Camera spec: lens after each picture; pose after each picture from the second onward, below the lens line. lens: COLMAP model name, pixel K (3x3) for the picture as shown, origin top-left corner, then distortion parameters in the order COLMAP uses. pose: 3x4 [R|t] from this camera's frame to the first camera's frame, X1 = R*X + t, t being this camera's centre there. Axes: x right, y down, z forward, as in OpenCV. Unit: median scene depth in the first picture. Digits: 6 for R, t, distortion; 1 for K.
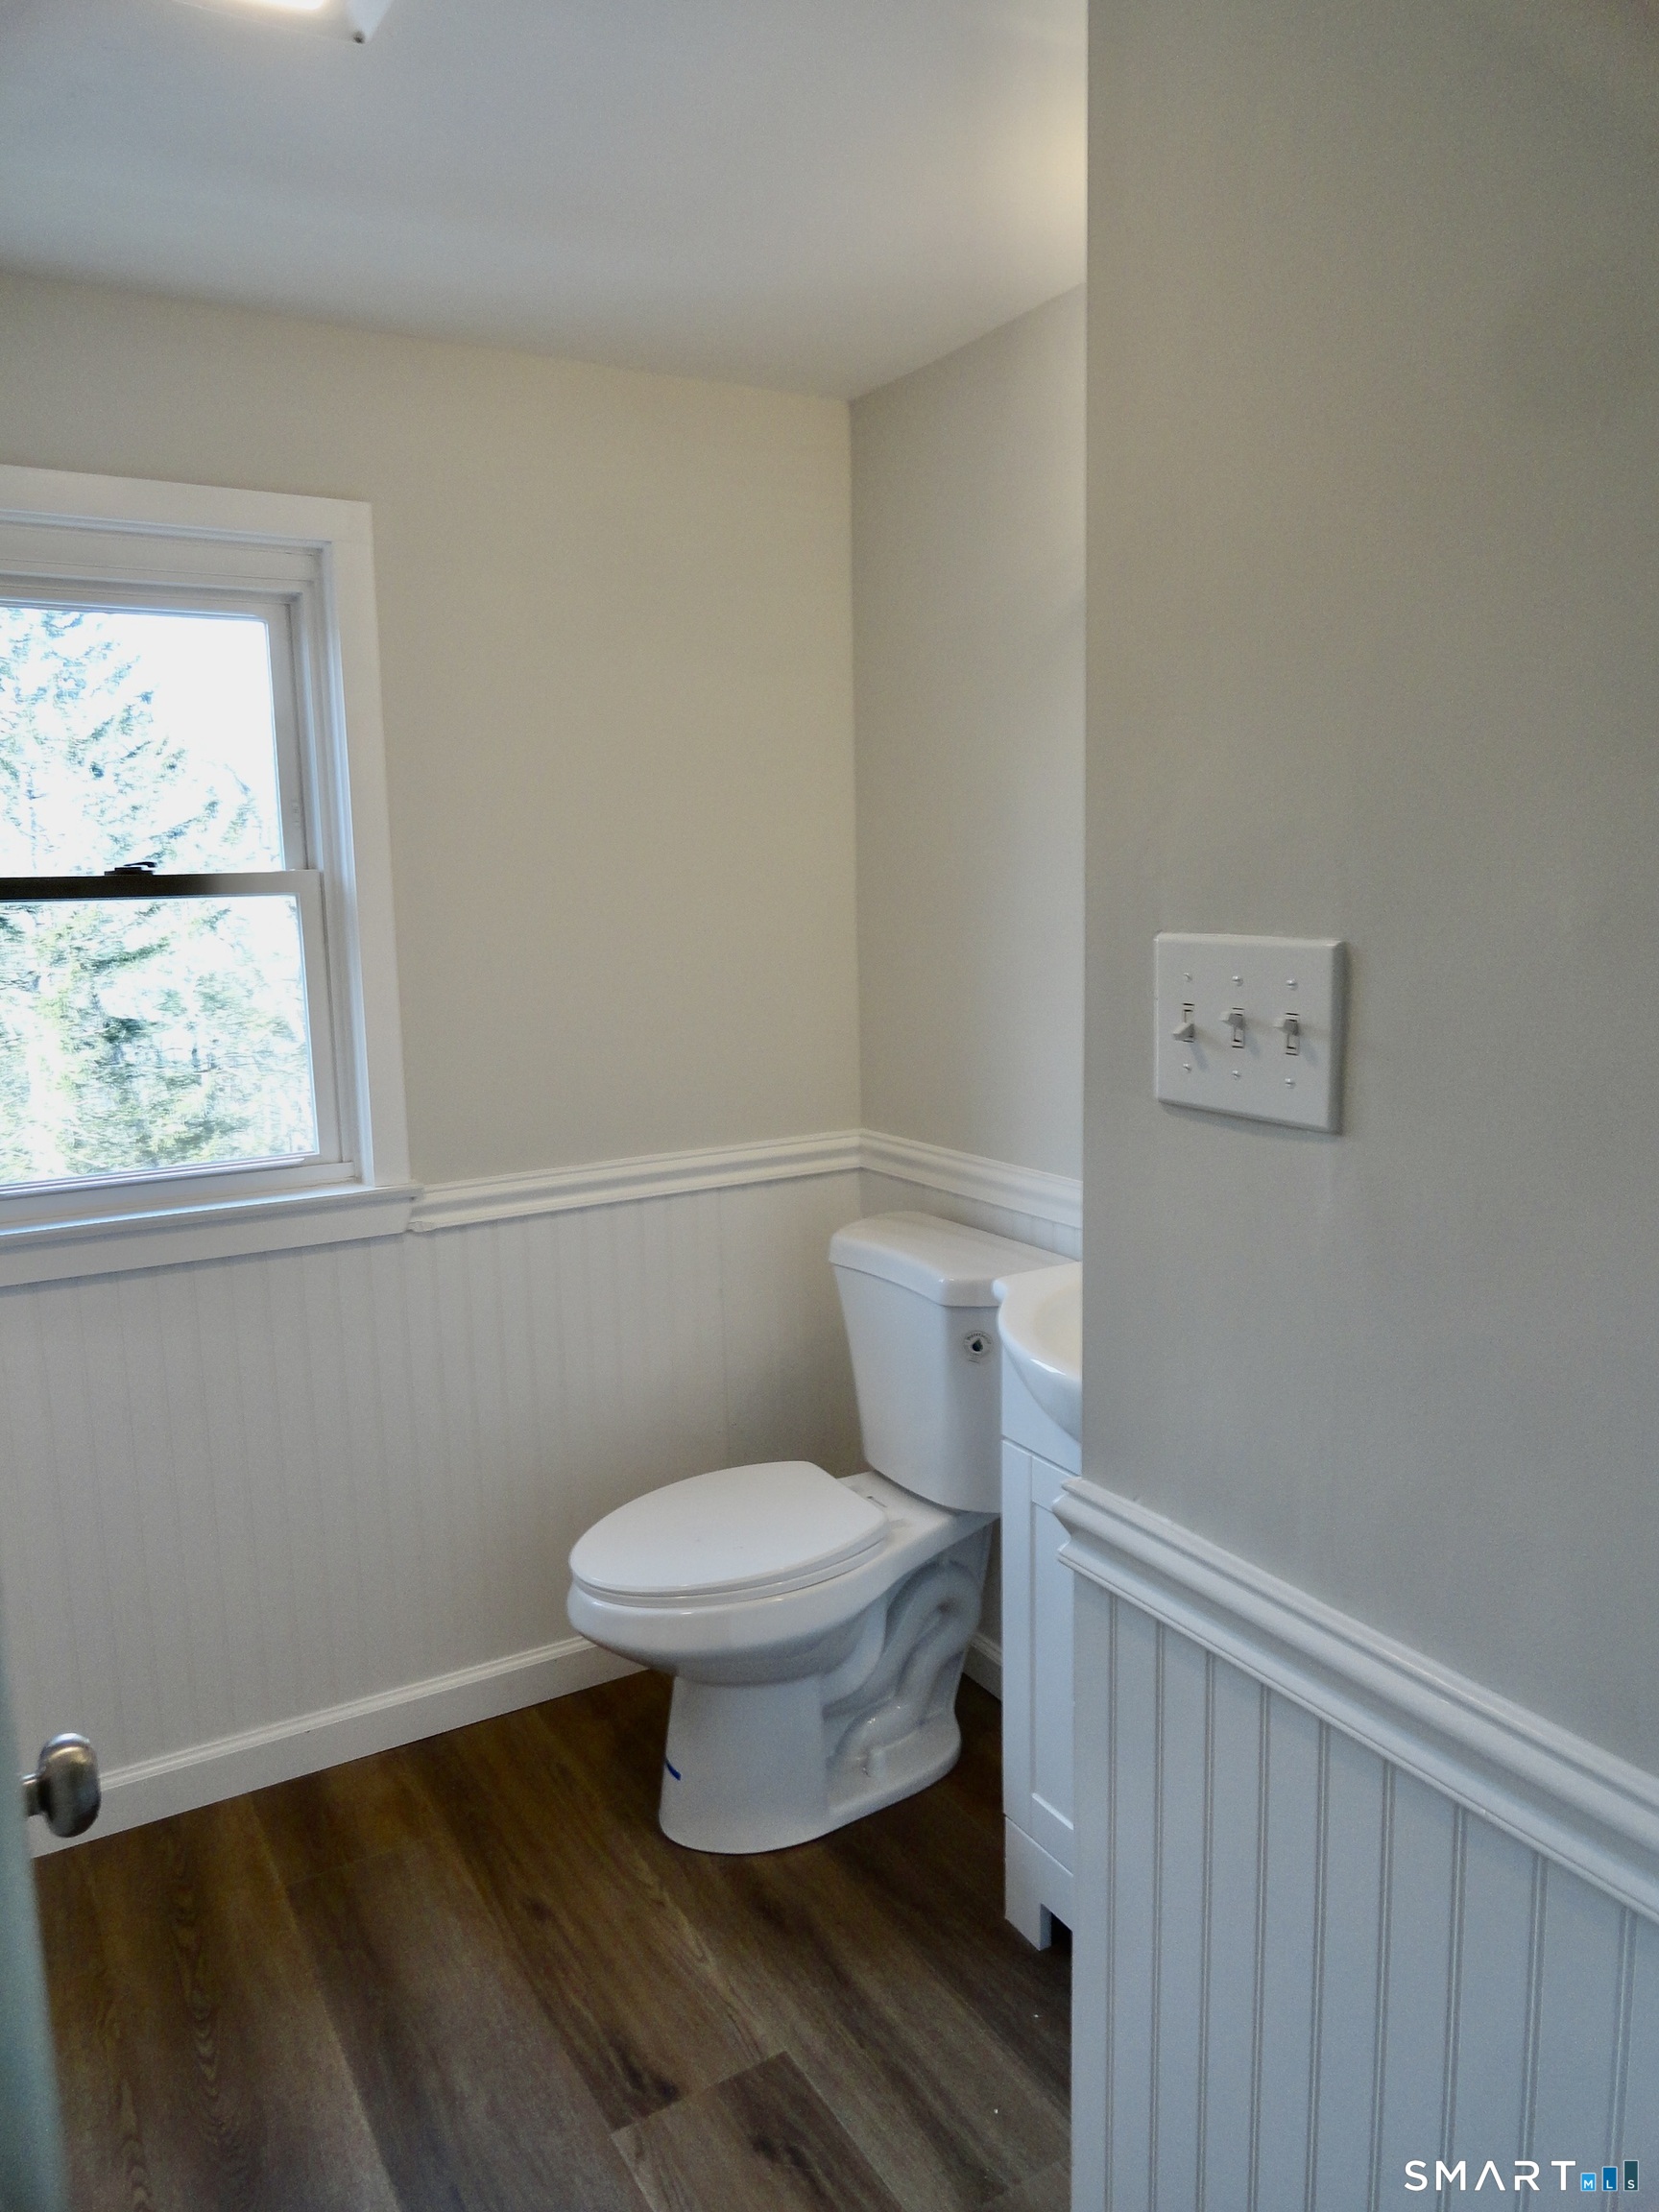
lens RADIAL K [[1519.1, 0, 822.3], [0, 1519.1, 1099.7], [0, 0, 1]] dist [0.000928, 0.000576]
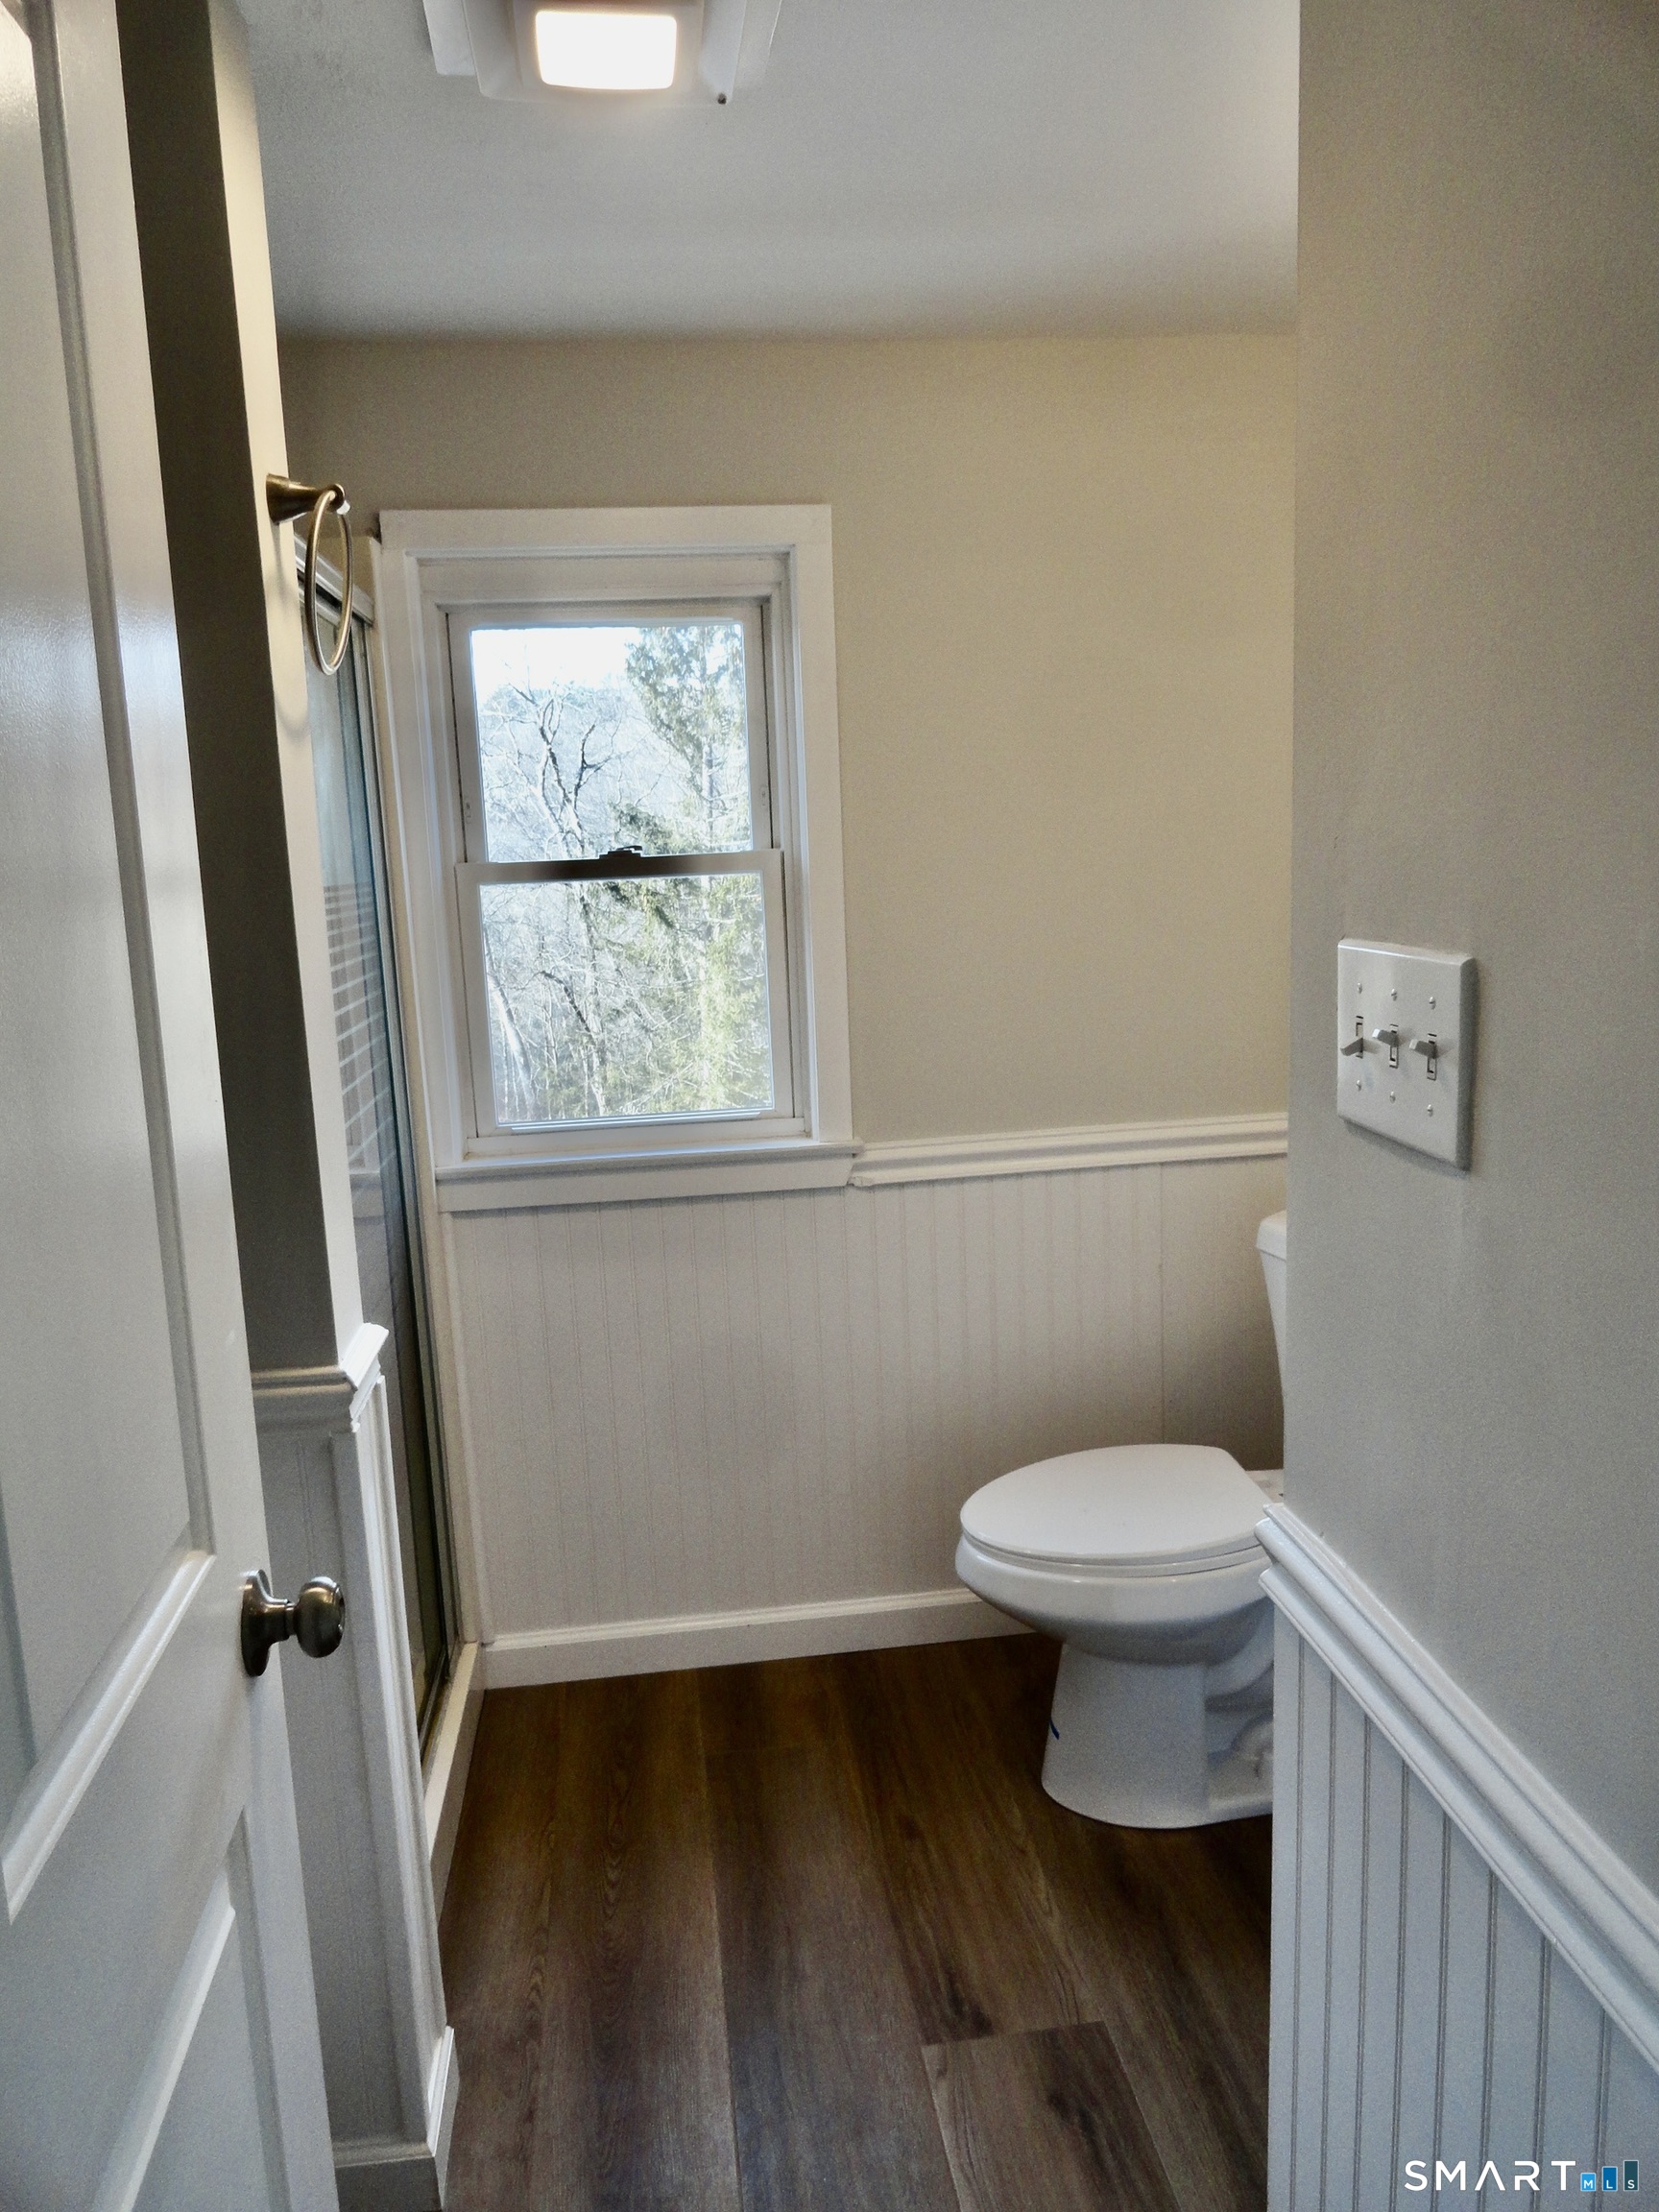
lens RADIAL K [[1519.1, 0, 822.3], [0, 1519.1, 1099.7], [0, 0, 1]] dist [0.000928, 0.000576]
pose [[0.916826, 0.050113, -0.396129, 0.144975], [-0.037327, 0.998505, 0.039926, -0.017373], [0.397538, -0.021819, 0.917326, 0.007661]]
